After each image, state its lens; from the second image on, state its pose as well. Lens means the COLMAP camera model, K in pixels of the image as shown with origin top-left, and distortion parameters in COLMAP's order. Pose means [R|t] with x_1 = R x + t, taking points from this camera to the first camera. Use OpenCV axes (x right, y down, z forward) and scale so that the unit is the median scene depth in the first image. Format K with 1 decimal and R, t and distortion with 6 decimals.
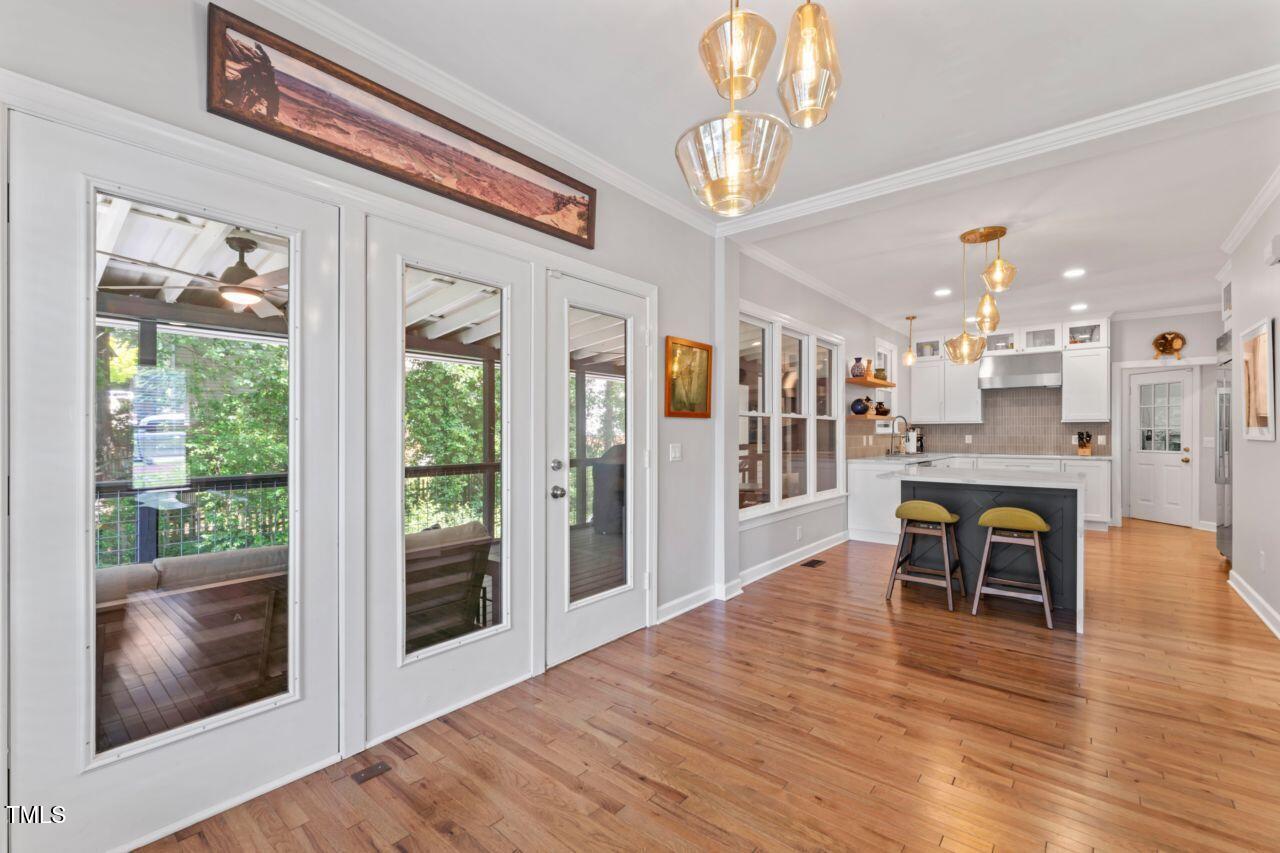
lens RADIAL K [[546.4, 0, 642.3], [0, 546.4, 432.6], [0, 0, 1]] dist [-0.002591, -0.000674]
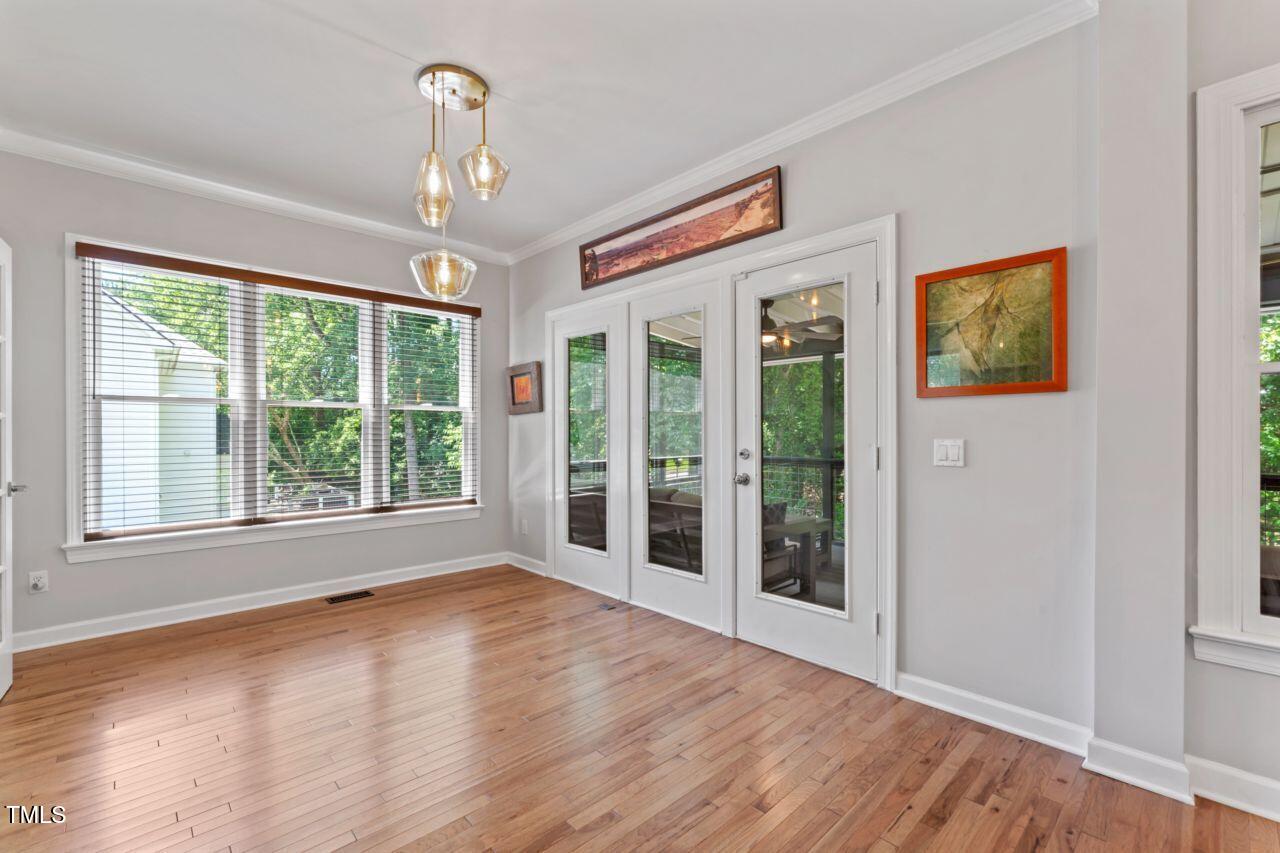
lens RADIAL K [[551.5, 0, 643.8], [0, 551.5, 443.6], [0, 0, 1]] dist [-0.000630, -0.000223]
pose [[-0.117900, 0.019765, -0.992829, 0.924327], [-0.000634, 0.999800, 0.019979, 0.015454], [0.993025, 0.002985, -0.117864, 0.914054]]
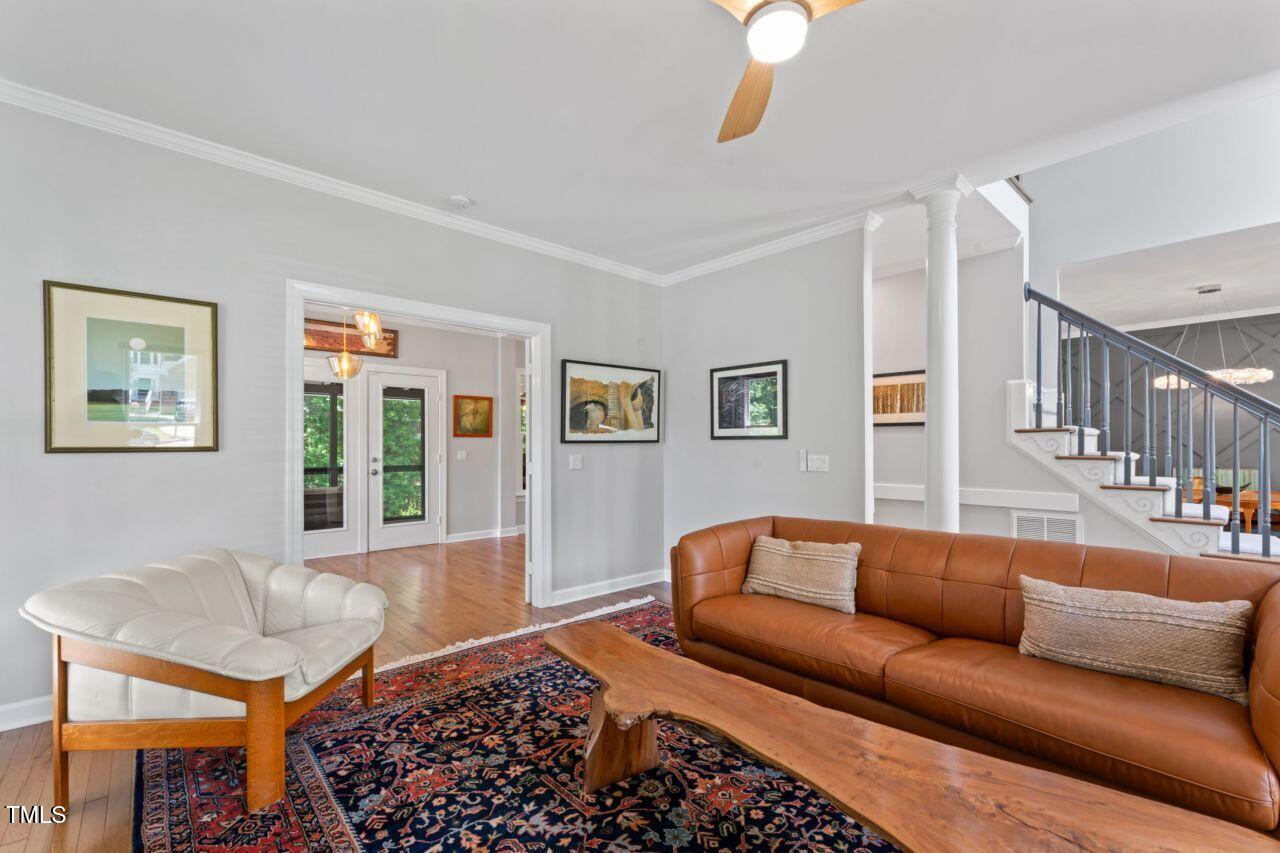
lens RADIAL K [[551.5, 0, 643.8], [0, 551.5, 443.6], [0, 0, 1]] dist [-0.000630, -0.000223]
pose [[0.989852, 0.002378, -0.142084, 1.208490], [-0.002374, 0.999997, 0.000203, -0.008896], [0.142084, 0.000136, 0.989855, -1.023729]]
